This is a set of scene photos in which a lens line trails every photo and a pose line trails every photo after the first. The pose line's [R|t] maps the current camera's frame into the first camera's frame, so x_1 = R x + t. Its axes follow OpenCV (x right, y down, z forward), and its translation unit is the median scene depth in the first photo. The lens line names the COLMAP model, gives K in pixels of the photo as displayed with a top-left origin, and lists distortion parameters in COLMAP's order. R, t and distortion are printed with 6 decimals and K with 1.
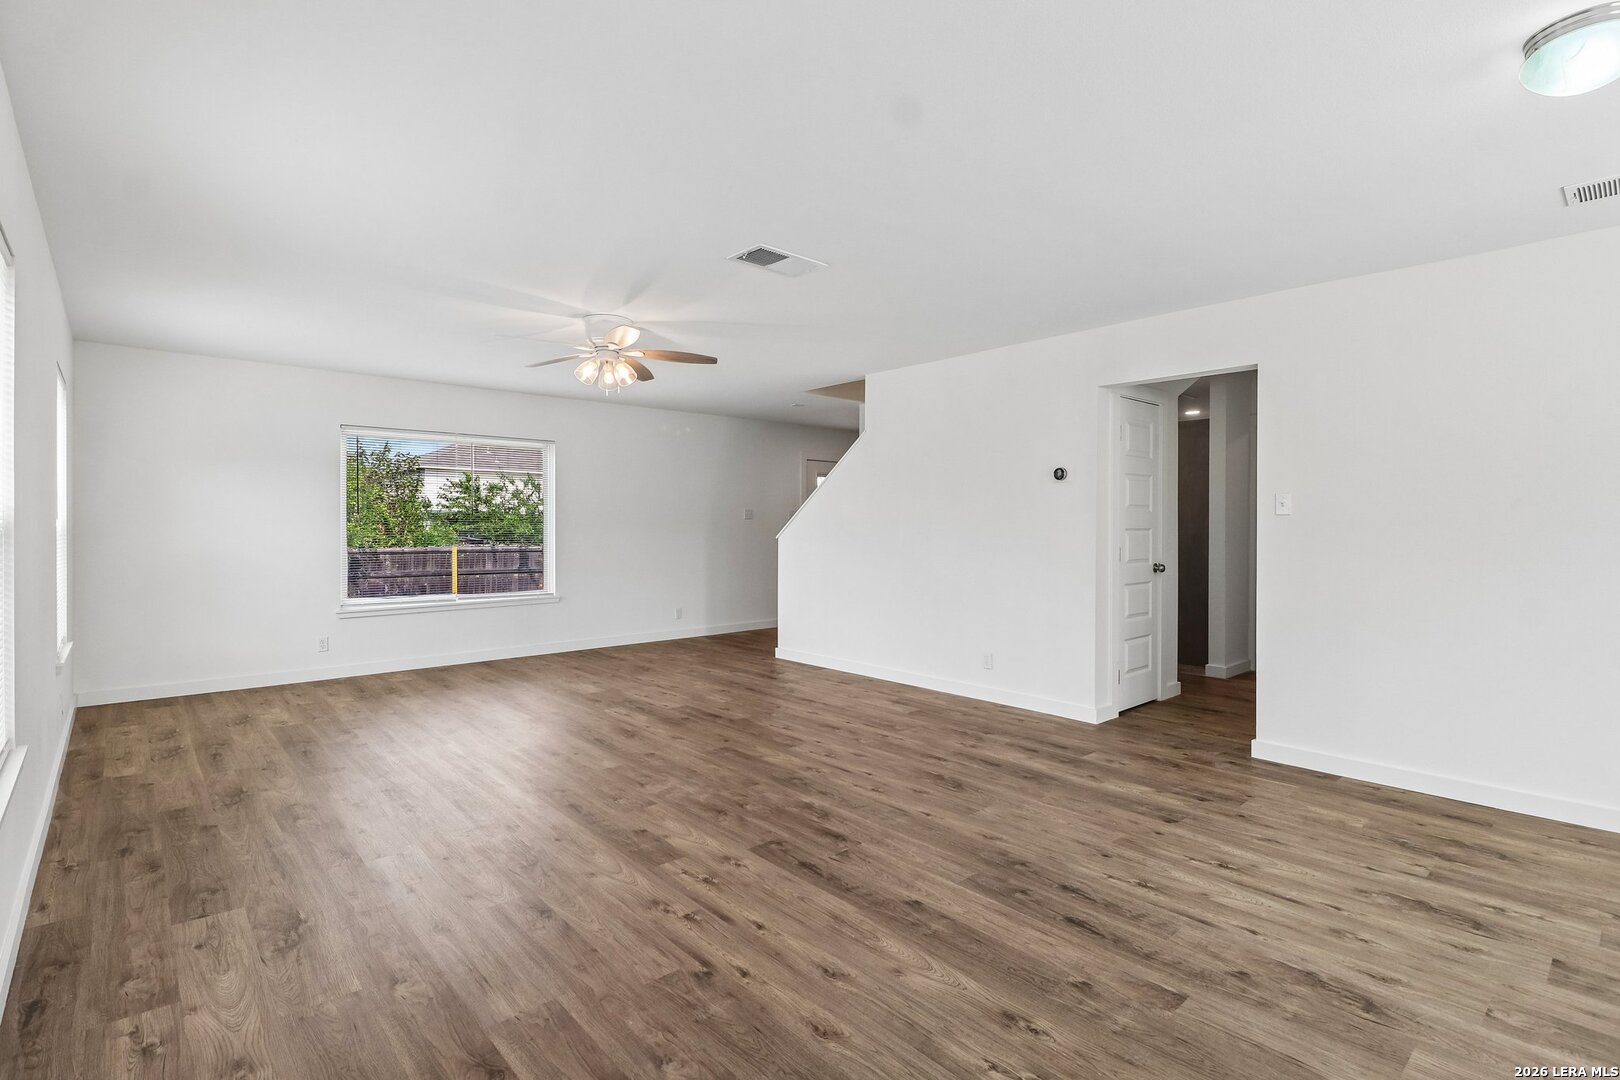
lens RADIAL K [[749.4, 0, 805.3], [0, 749.4, 526.8], [0, 0, 1]] dist [-0.000102, -0.006814]
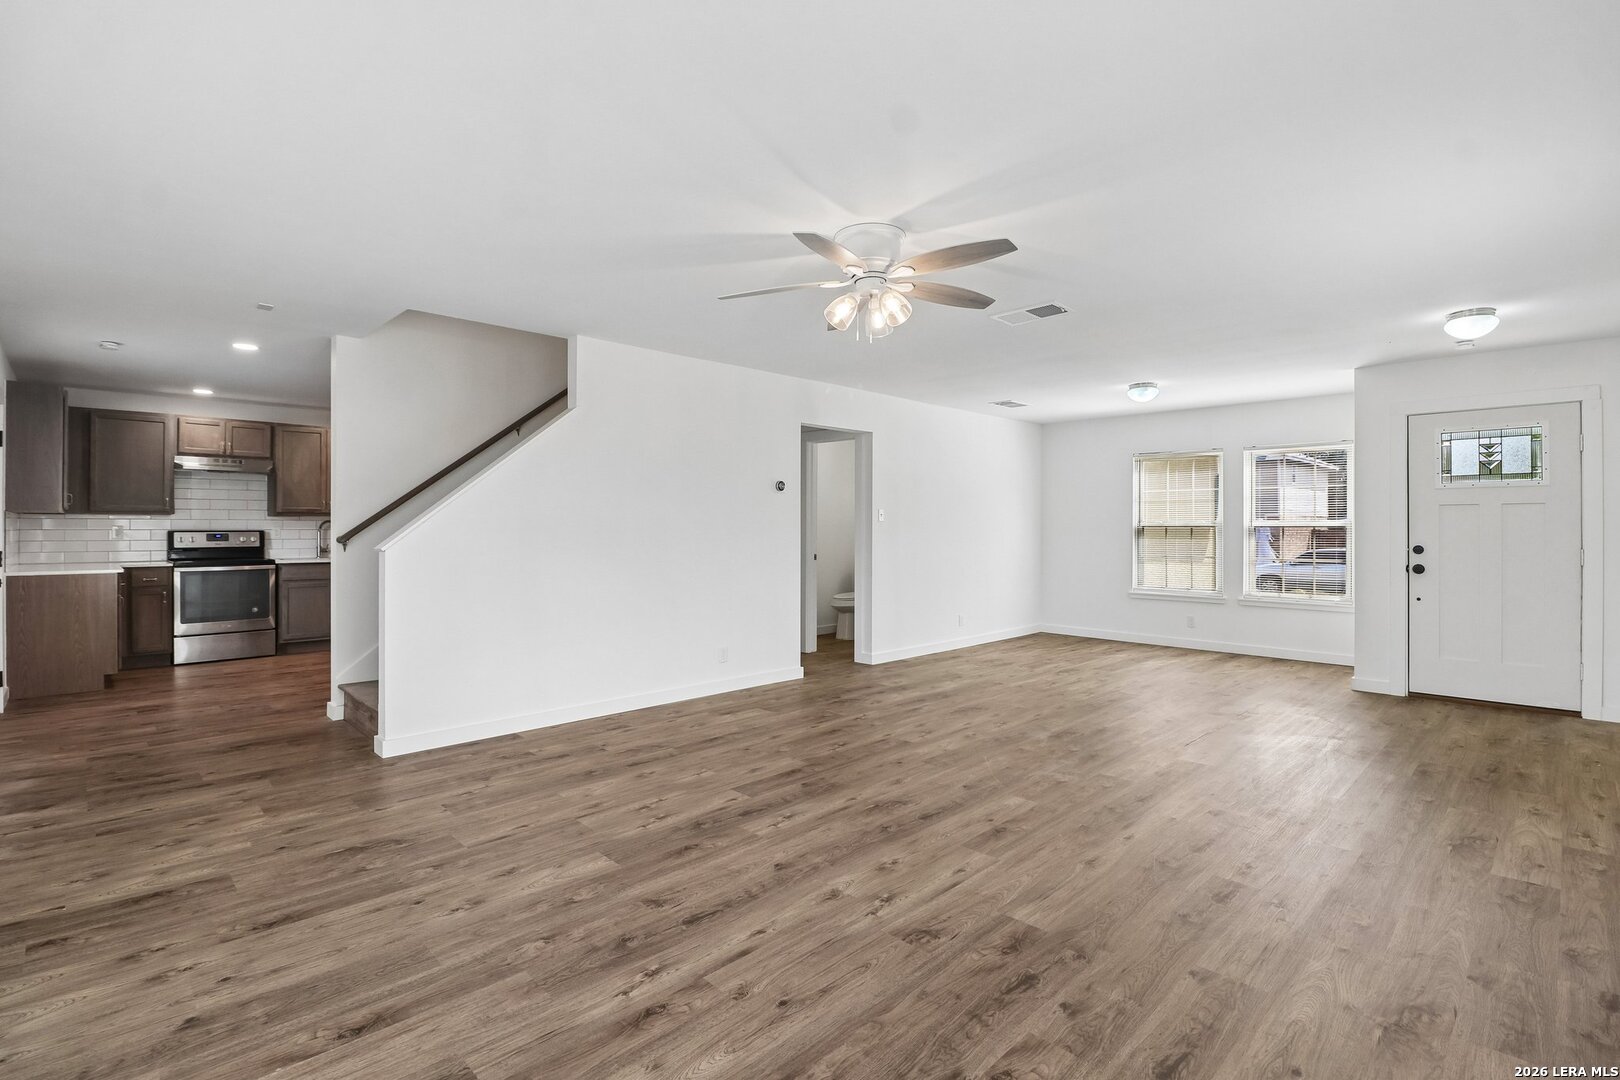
lens RADIAL K [[760.0, 0, 806.4], [0, 760.0, 519.3], [0, 0, 1]] dist [0.018065, -0.013971]
pose [[-0.044737, 0.003993, 0.998991, -1.411588], [0.000918, 0.999992, -0.003956, -0.011193], [-0.998998, 0.000740, -0.044741, 1.583899]]
